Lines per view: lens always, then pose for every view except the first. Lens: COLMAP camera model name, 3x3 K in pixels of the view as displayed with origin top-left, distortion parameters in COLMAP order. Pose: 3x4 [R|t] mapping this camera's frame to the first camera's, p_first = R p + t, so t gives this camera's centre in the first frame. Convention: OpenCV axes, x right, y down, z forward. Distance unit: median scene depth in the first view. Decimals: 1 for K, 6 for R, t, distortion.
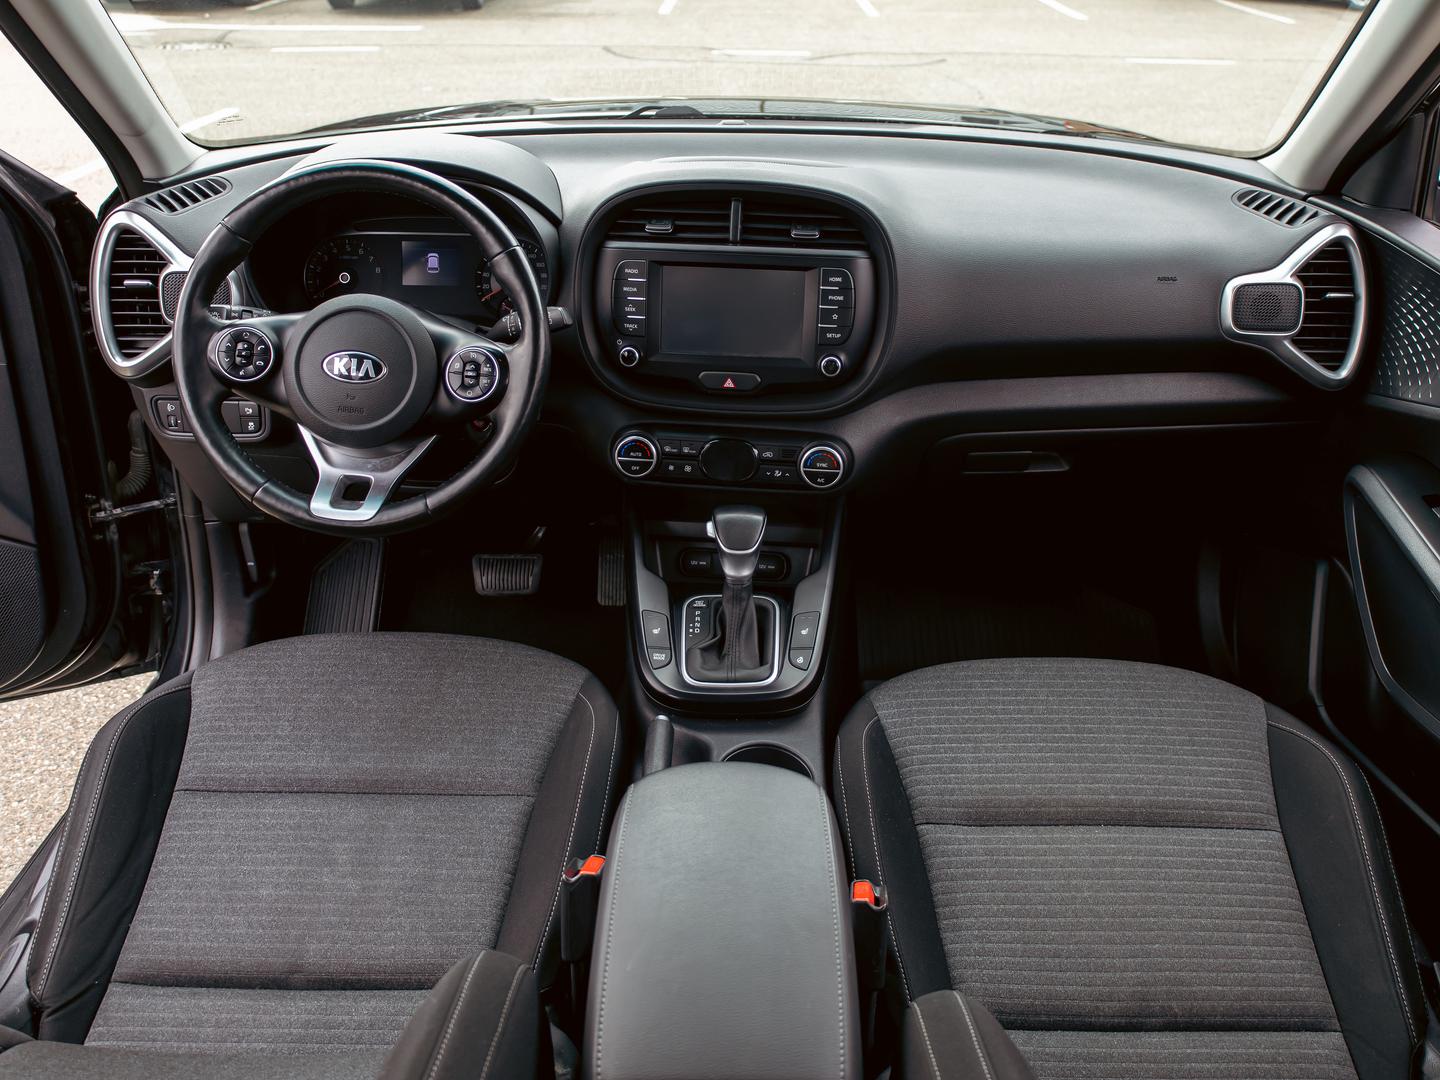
lens RADIAL K [[1185.2, 0, 718.0], [0, 1185.2, 535.0], [0, 0, 1]] dist [0.012983, -0.000152]
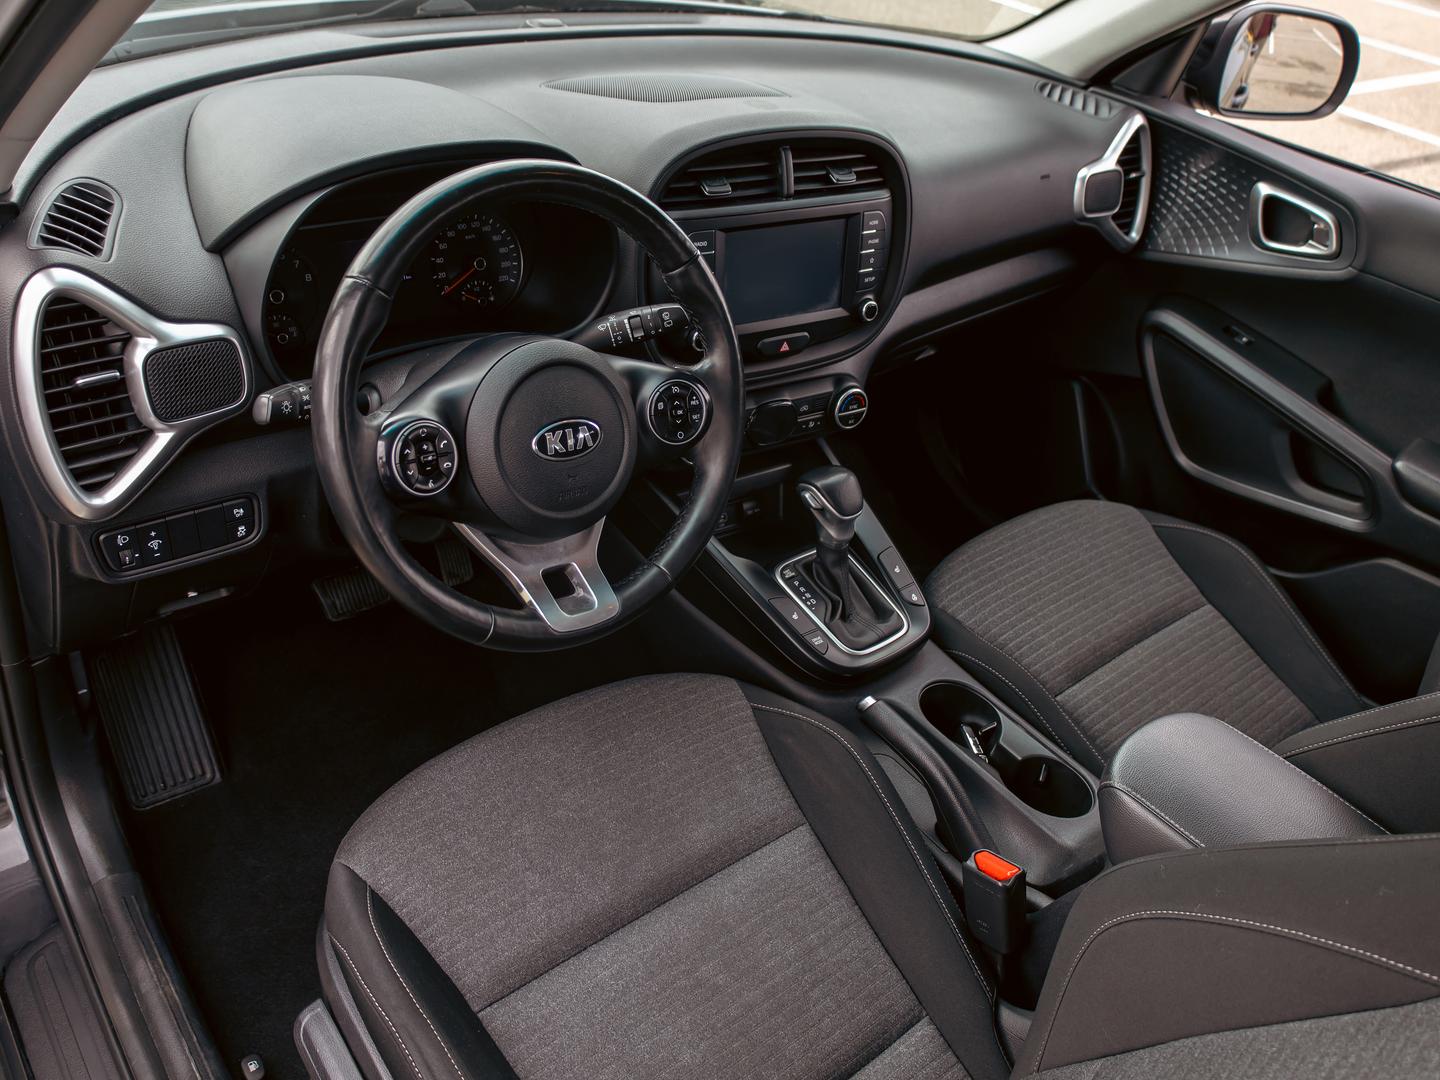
lens RADIAL K [[1076.2, 0, 726.4], [0, 1076.2, 551.8], [0, 0, 1]] dist [0.030798, 0.000562]
pose [[0.797504, -0.298045, 0.524554, -0.545752], [0.189487, 0.949197, 0.251236, -0.202795], [-0.572784, -0.100965, 0.813464, 0.310544]]
